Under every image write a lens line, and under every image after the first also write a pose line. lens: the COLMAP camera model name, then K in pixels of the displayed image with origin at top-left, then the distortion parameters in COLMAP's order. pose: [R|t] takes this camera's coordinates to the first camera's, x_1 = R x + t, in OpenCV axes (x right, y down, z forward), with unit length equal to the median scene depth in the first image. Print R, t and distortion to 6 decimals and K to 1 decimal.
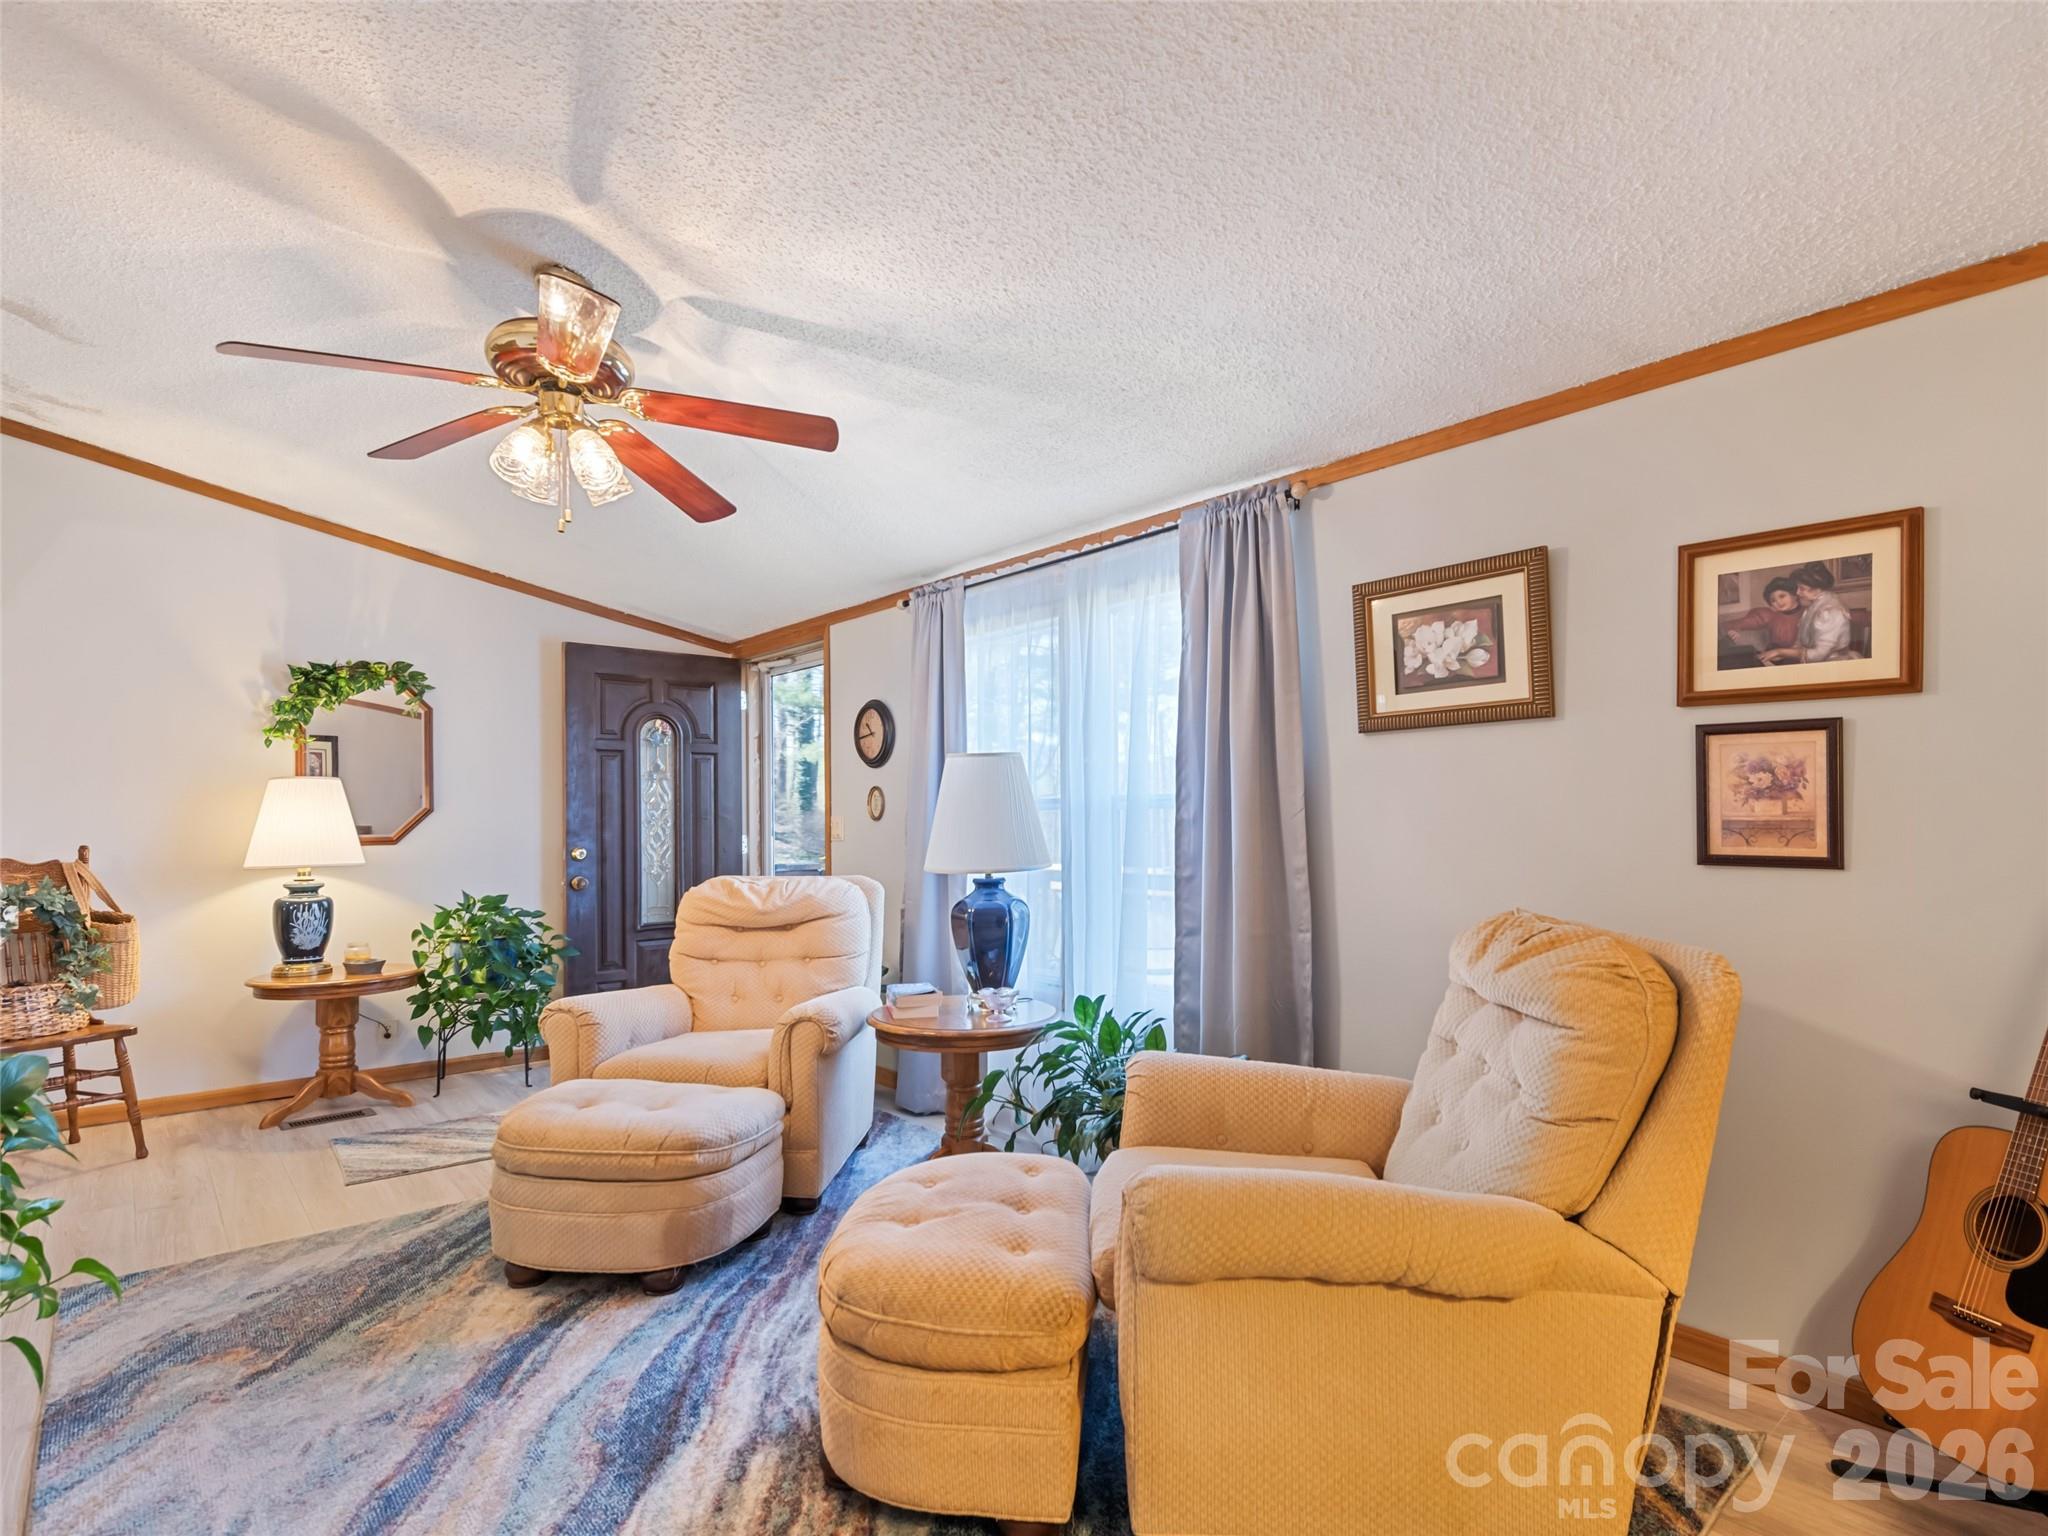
lens RADIAL K [[1016.2, 0, 1023.4], [0, 1016.2, 809.7], [0, 0, 1]] dist [-0.000555, -0.000643]
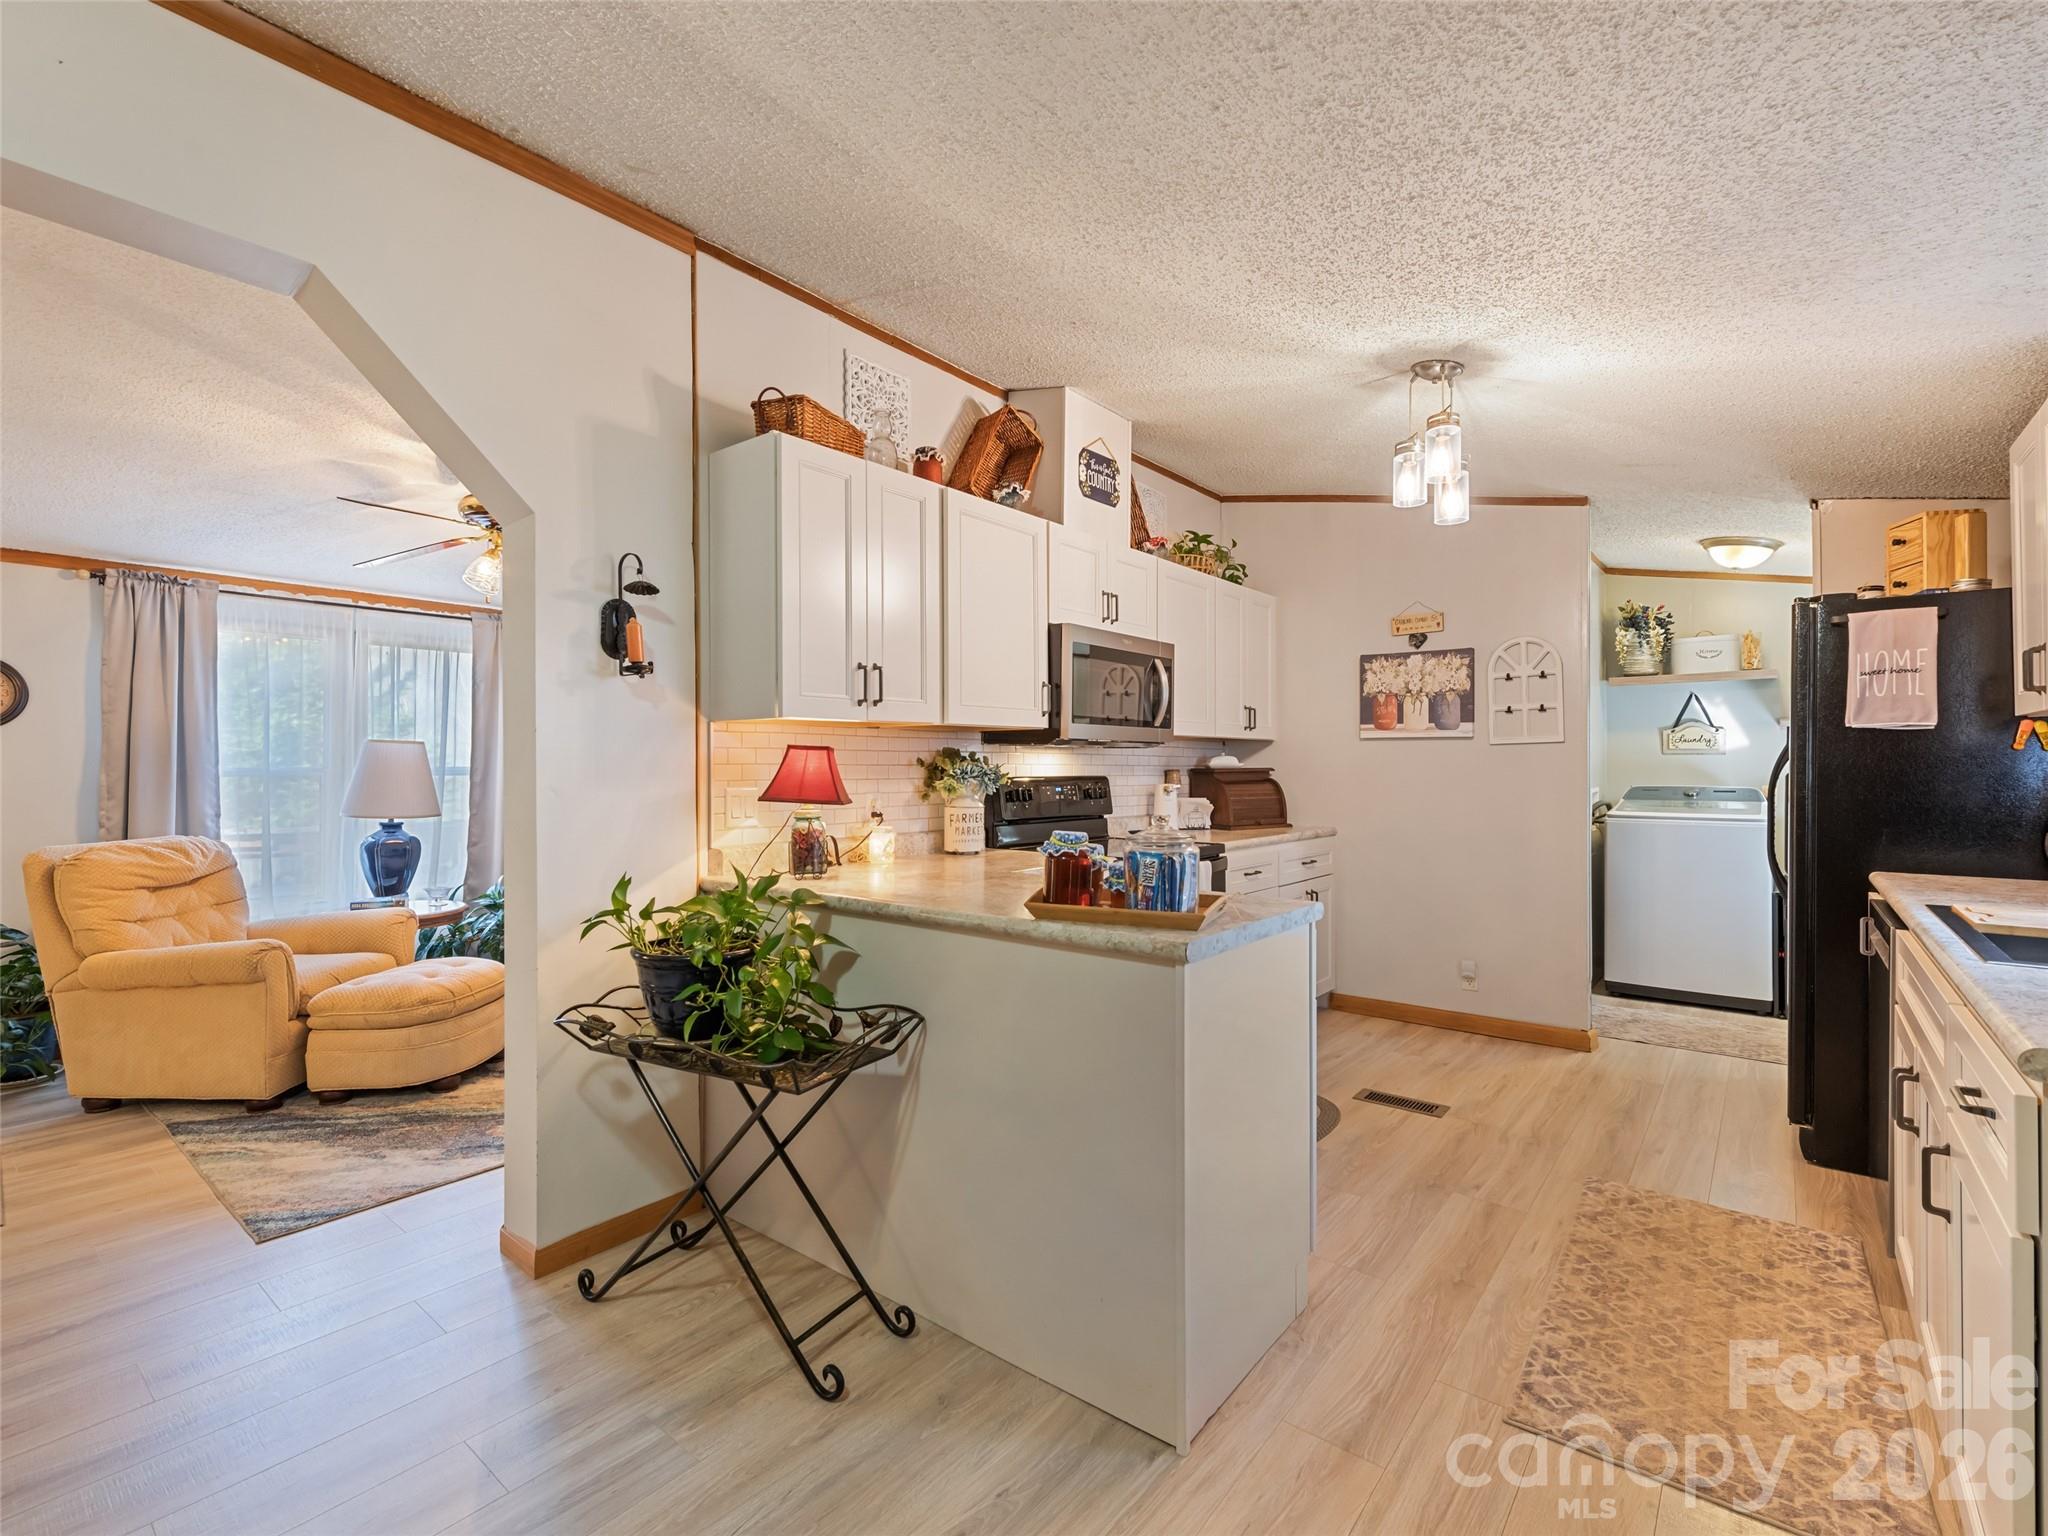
lens RADIAL K [[925.8, 0, 1006.4], [0, 925.8, 766.2], [0, 0, 1]] dist [0.002223, 0.000311]
pose [[-0.148793, 0.006136, 0.988849, -2.149841], [-0.005291, 0.999961, -0.007001, -0.015120], [-0.988854, -0.006274, -0.148755, 0.409411]]
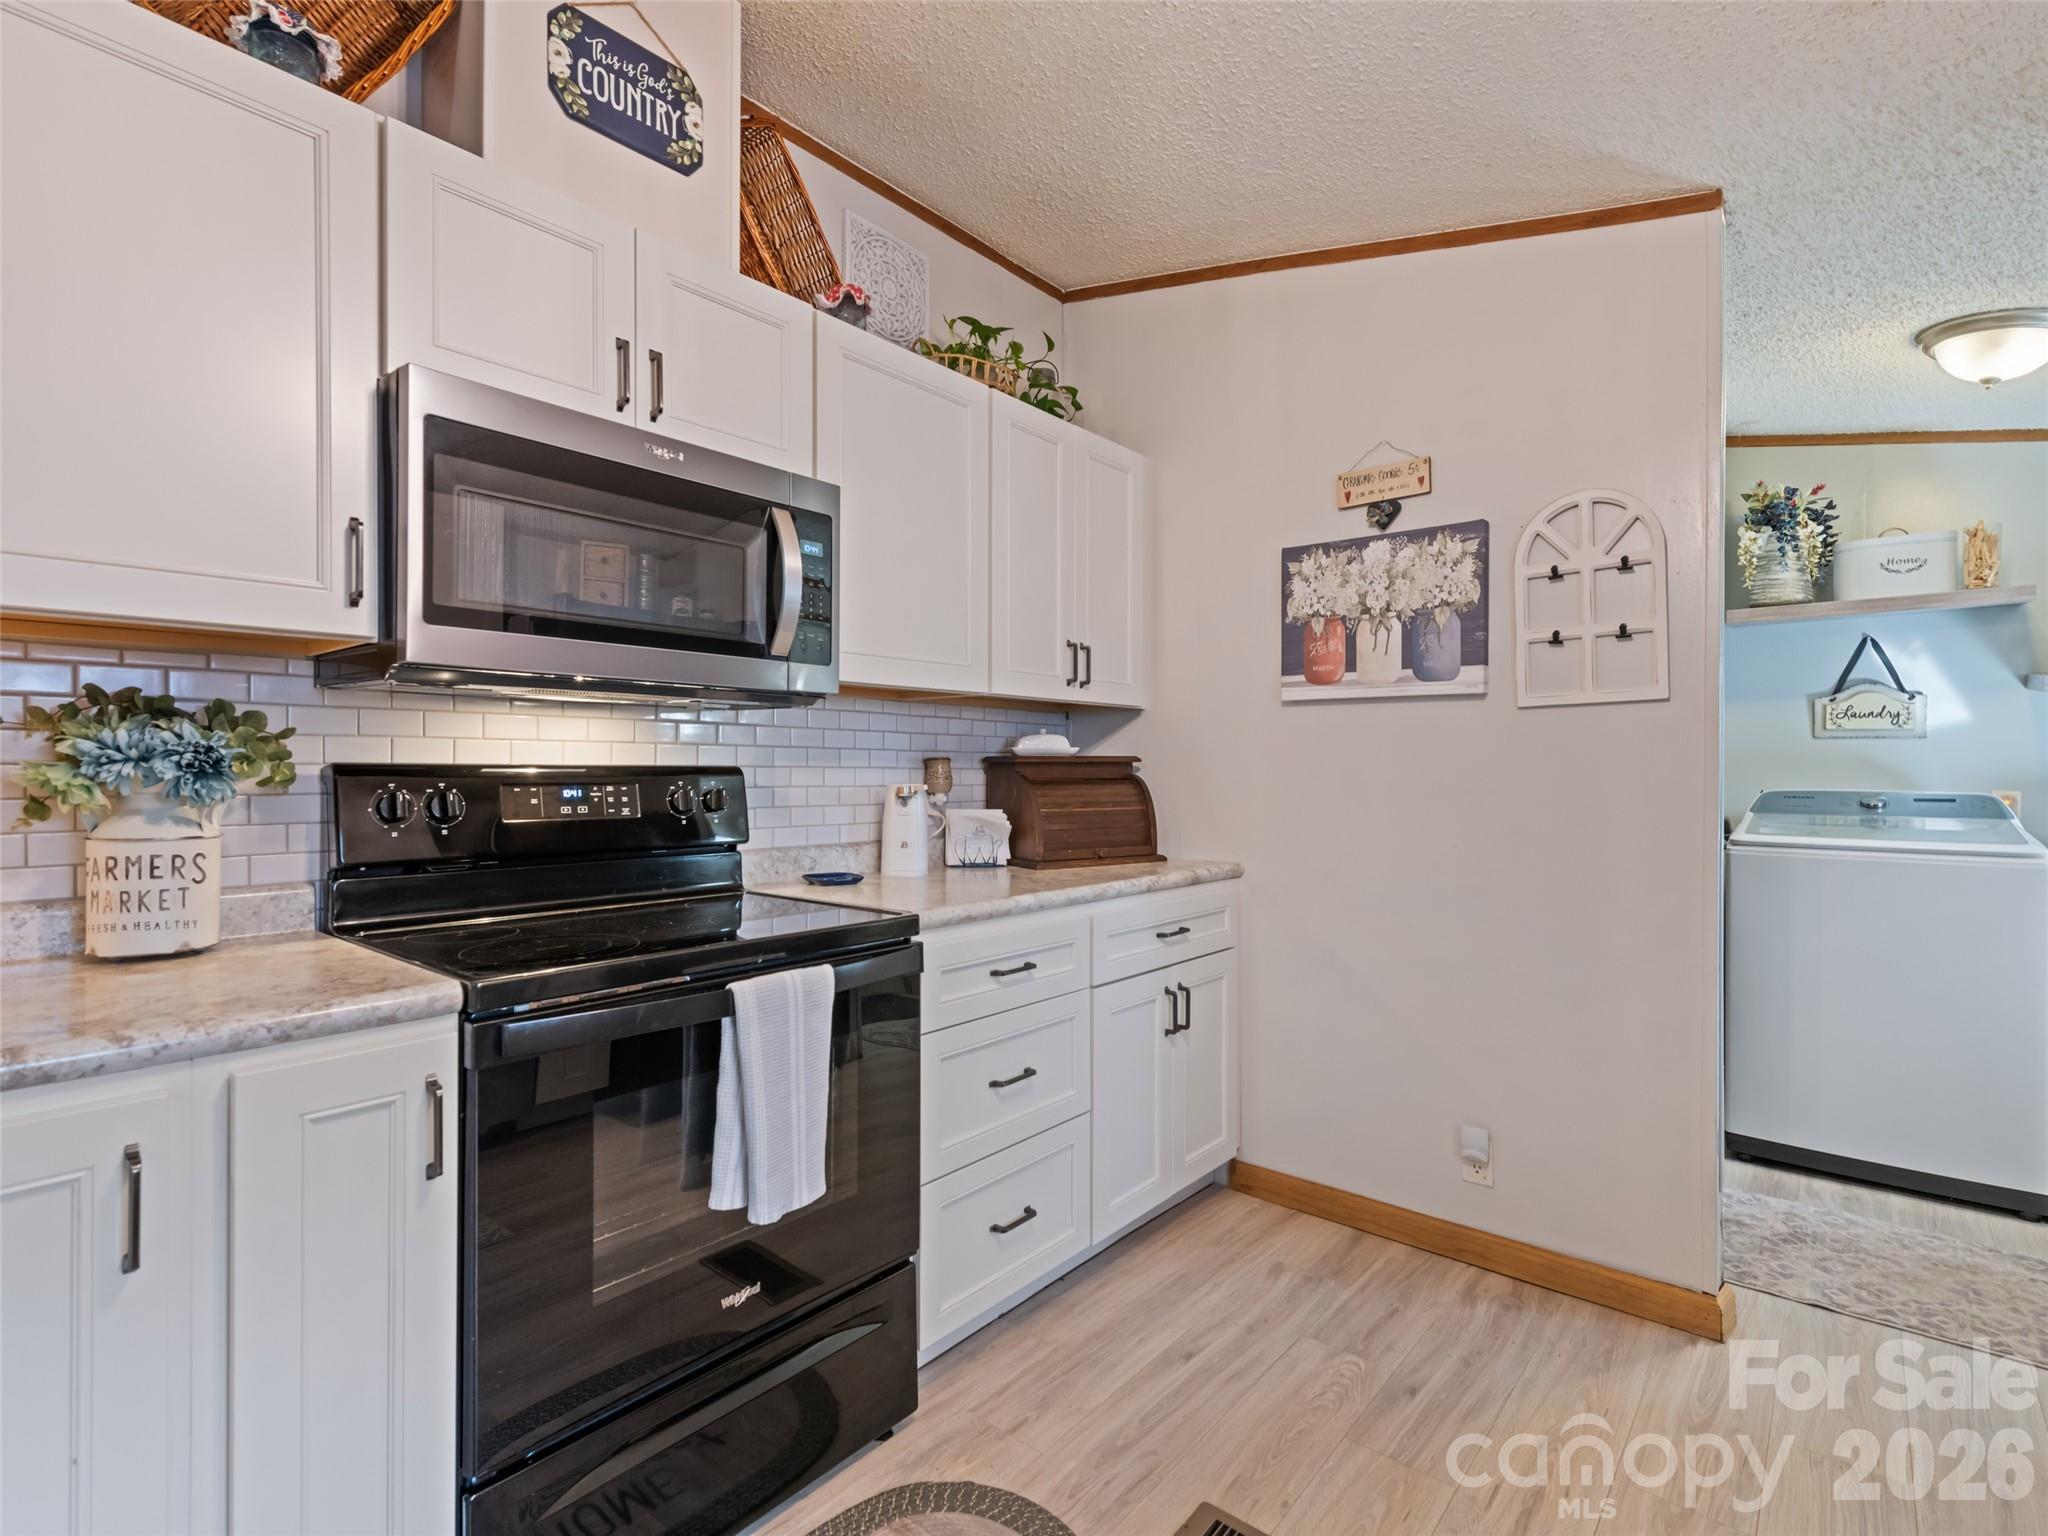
lens RADIAL K [[970.6, 0, 1015.7], [0, 970.6, 770.1], [0, 0, 1]] dist [0.003714, -0.000162]
pose [[-0.133757, 0.003983, 0.991006, -1.402709], [-0.008587, 0.999950, -0.005178, -0.003936], [-0.990977, -0.009202, -0.133716, -0.161429]]
